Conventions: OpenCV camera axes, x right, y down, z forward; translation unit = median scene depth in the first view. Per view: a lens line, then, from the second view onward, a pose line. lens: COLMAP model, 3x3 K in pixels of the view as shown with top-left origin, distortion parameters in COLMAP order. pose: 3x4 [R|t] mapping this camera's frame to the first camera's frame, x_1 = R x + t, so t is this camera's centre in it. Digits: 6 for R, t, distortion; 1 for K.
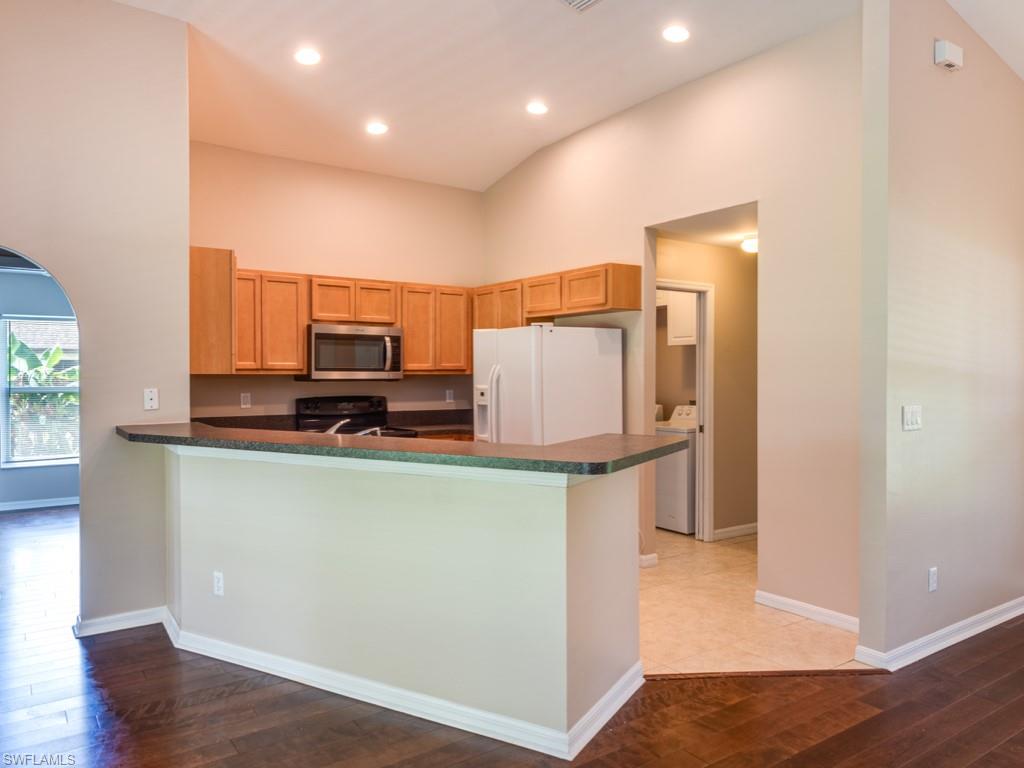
lens RADIAL K [[713.3, 0, 508.4], [0, 713.3, 387.5], [0, 0, 1]] dist [-0.007457, -0.002464]
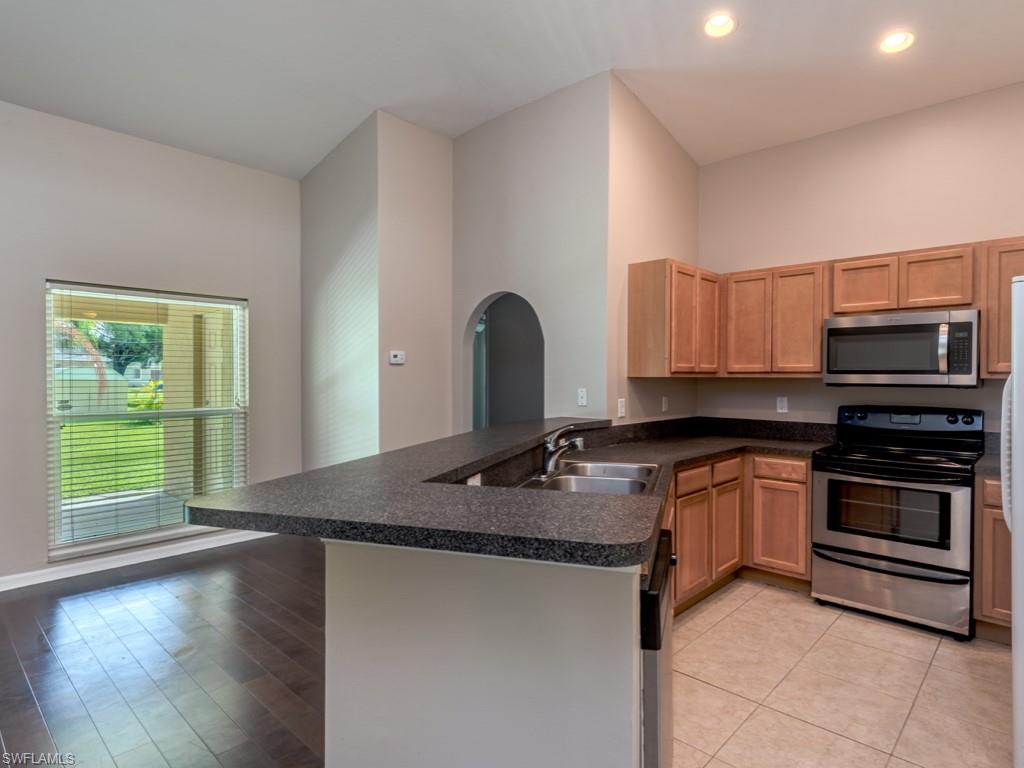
lens RADIAL K [[574.8, 0, 510.9], [0, 574.8, 379.3], [0, 0, 1]] dist [0.011750, 0.001823]
pose [[0.218088, 0.009118, -0.975887, 0.308011], [-0.019691, 0.999794, 0.004941, -0.012378], [0.975730, 0.018138, 0.218223, 0.479647]]
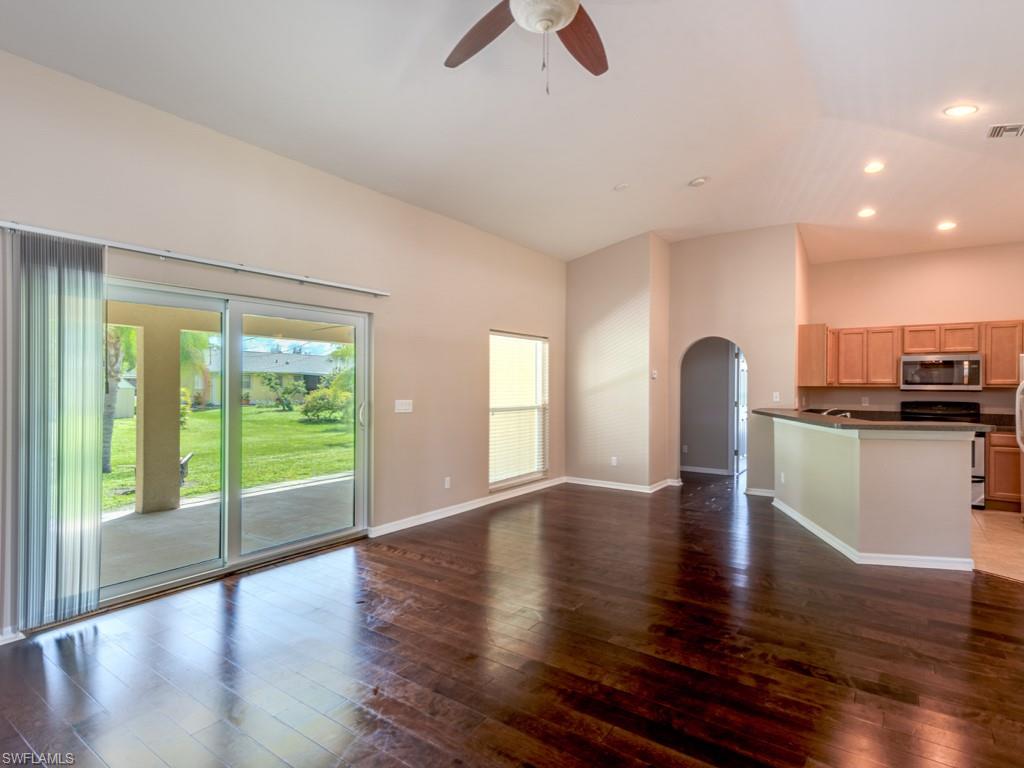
lens RADIAL K [[545.0, 0, 510.7], [0, 545.0, 386.0], [0, 0, 1]] dist [0.013415, -0.000154]
pose [[0.340917, 0.004809, -0.940081, 0.594761], [-0.021645, 0.999762, -0.002735, 0.002605], [0.939844, 0.021280, 0.340940, -0.267193]]
